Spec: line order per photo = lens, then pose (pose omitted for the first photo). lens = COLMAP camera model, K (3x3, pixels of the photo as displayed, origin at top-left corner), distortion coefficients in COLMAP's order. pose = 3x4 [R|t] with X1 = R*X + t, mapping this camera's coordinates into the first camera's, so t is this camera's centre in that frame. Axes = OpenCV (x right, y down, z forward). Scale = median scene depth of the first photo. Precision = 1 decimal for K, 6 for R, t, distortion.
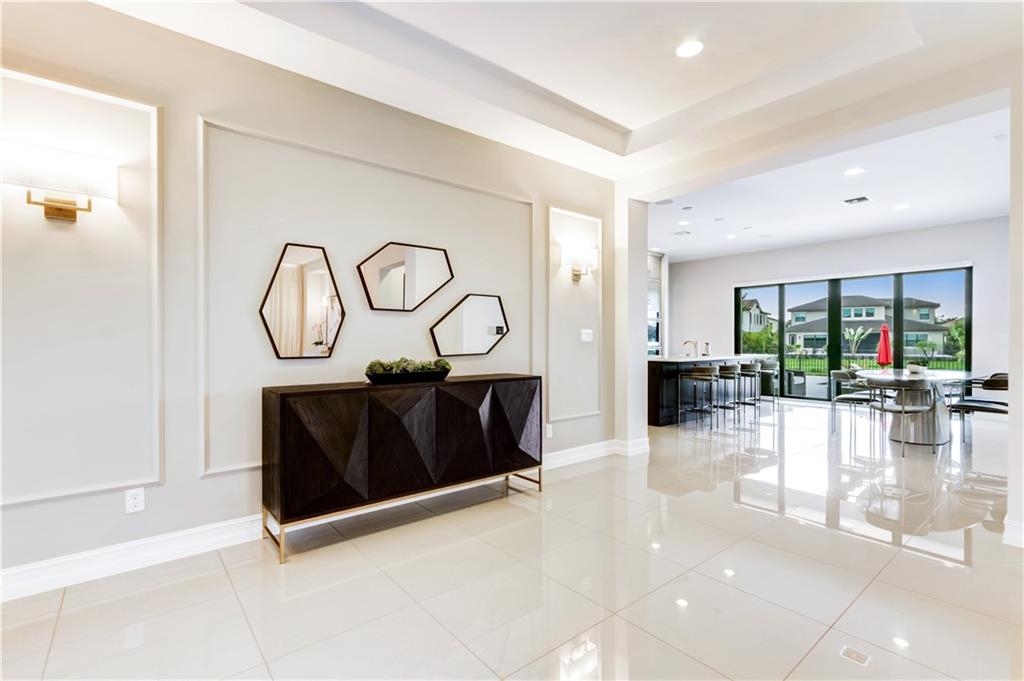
lens RADIAL K [[471.8, 0, 511.0], [0, 471.8, 342.5], [0, 0, 1]] dist [0.000846, 0.002051]
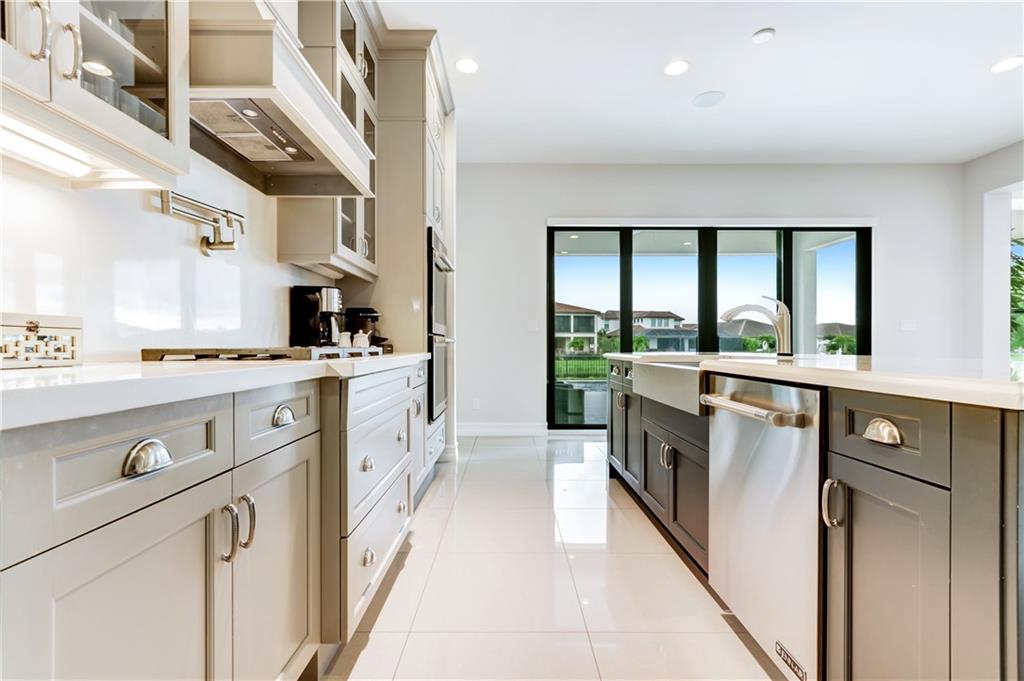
lens RADIAL K [[471.8, 0, 510.0], [0, 471.8, 344.5], [0, 0, 1]] dist [0.000846, 0.002051]
pose [[0.650942, -0.000033, 0.759127, 0.009656], [0.001435, 0.999998, -0.001187, 0.002341], [-0.759126, 0.001862, 0.650941, 0.121629]]
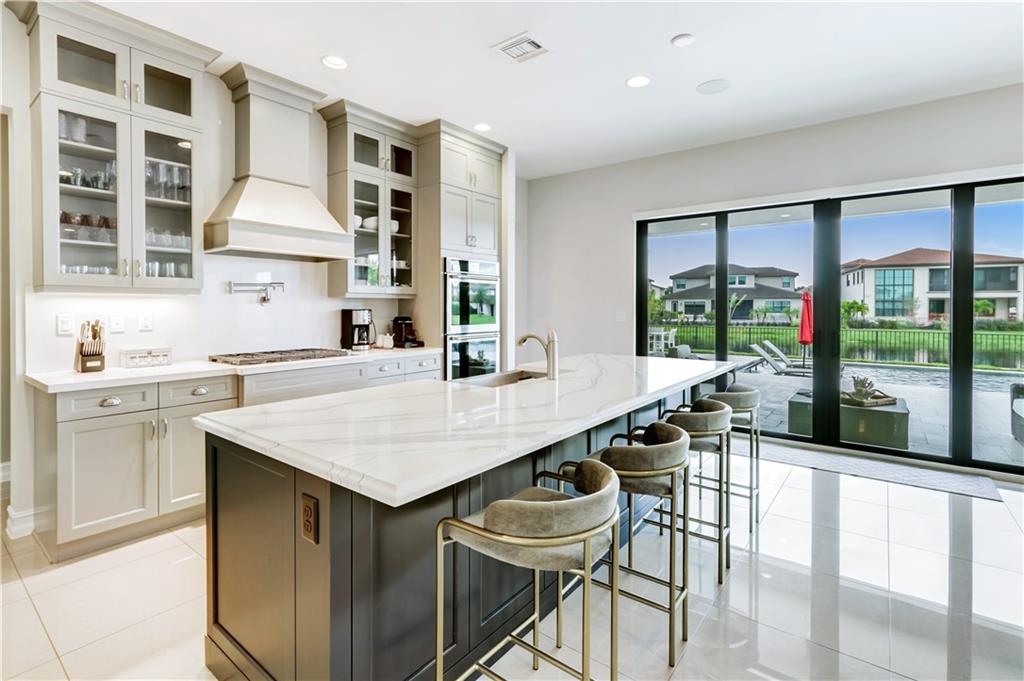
lens RADIAL K [[471.8, 0, 505.2], [0, 471.8, 308.9], [0, 0, 1]] dist [0.000846, 0.002051]
pose [[0.979439, -0.000604, 0.201739, 0.038542], [0.000170, 0.999998, 0.002170, -0.003091], [-0.201740, -0.002091, 0.979437, 0.088512]]
